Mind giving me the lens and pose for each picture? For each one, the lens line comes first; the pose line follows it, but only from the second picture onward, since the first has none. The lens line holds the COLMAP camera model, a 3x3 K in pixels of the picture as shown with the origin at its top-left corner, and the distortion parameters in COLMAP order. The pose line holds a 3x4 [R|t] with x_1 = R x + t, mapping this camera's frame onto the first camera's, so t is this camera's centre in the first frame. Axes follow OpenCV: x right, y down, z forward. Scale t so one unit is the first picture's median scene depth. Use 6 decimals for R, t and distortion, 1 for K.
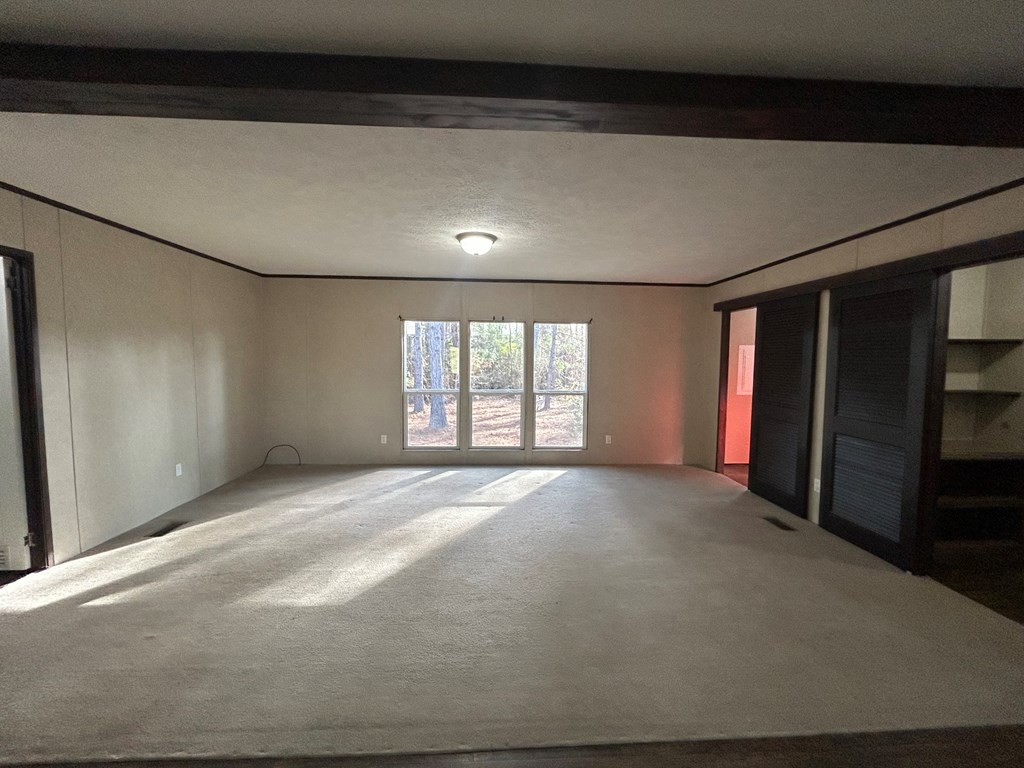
lens RADIAL K [[409.0, 0, 512.0], [0, 409.0, 384.0], [0, 0, 1]] dist [-0.010650, 0.000729]
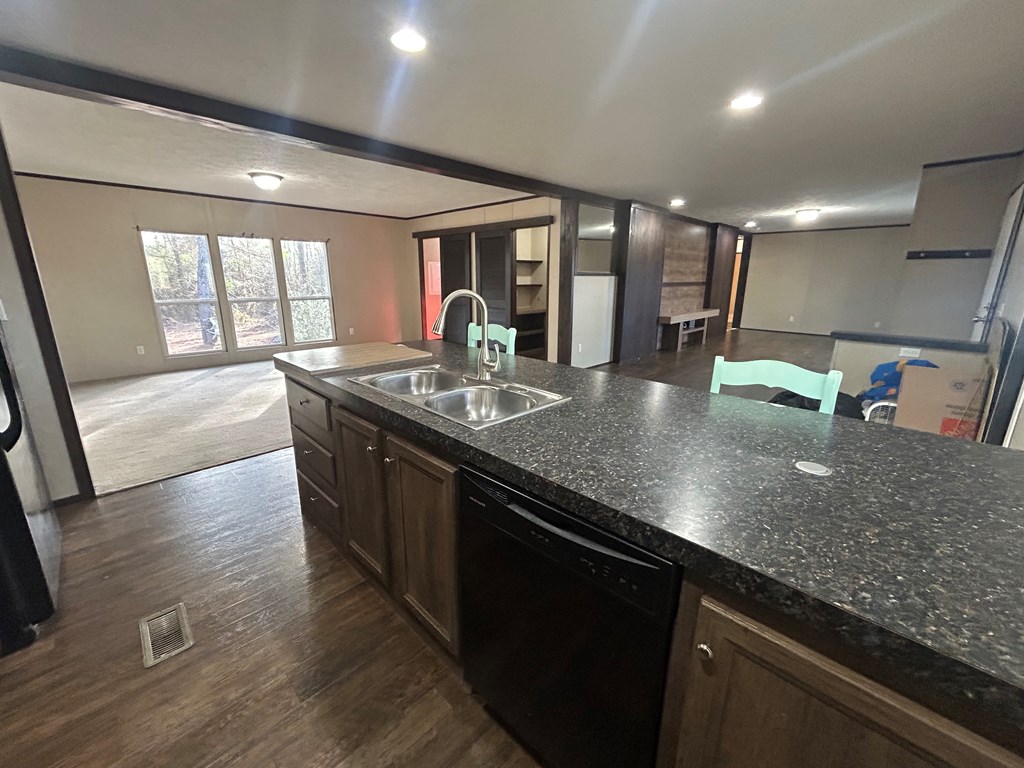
lens RADIAL K [[409.0, 0, 512.0], [0, 409.0, 384.0], [0, 0, 1]] dist [-0.010650, 0.000729]
pose [[0.734931, -0.176221, 0.654845, -0.311516], [0.044378, 0.976075, 0.212859, 0.041673], [-0.676688, -0.127376, 0.725168, -0.397589]]
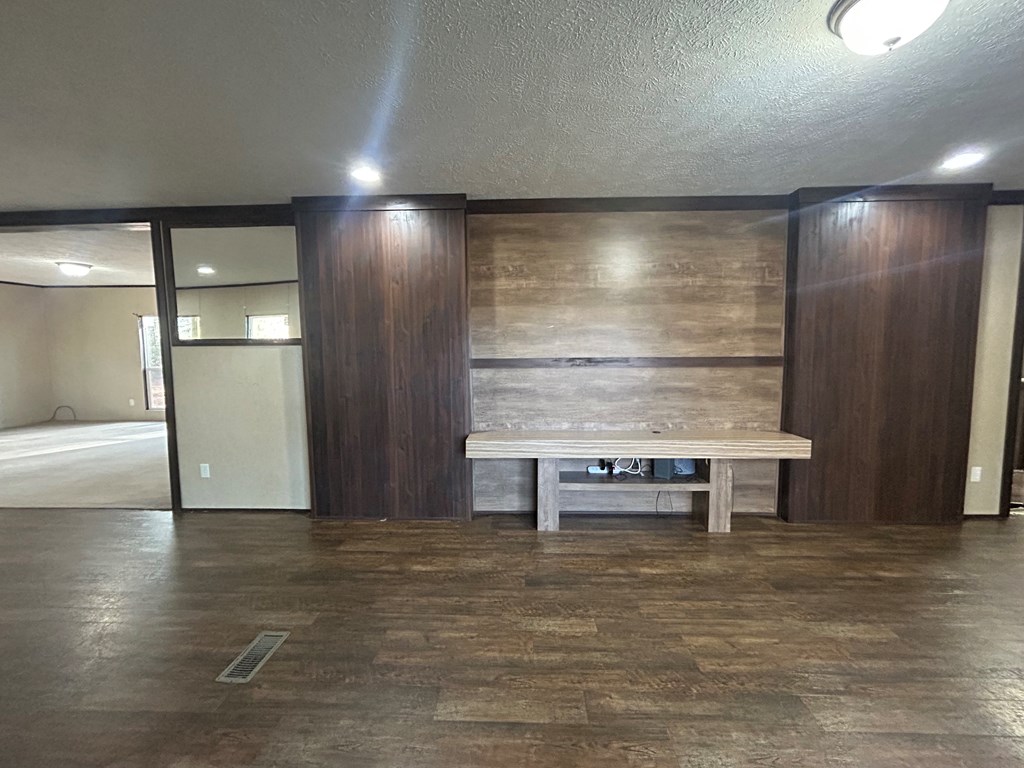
lens RADIAL K [[416.3, 0, 512.0], [0, 416.3, 384.0], [0, 0, 1]] dist [0.000571, 0.000059]
pose [[0.995308, -0.008001, -0.096424, 1.185401], [0.012063, 0.999061, 0.041618, 0.032374], [0.096000, -0.042586, 0.994470, -0.299595]]
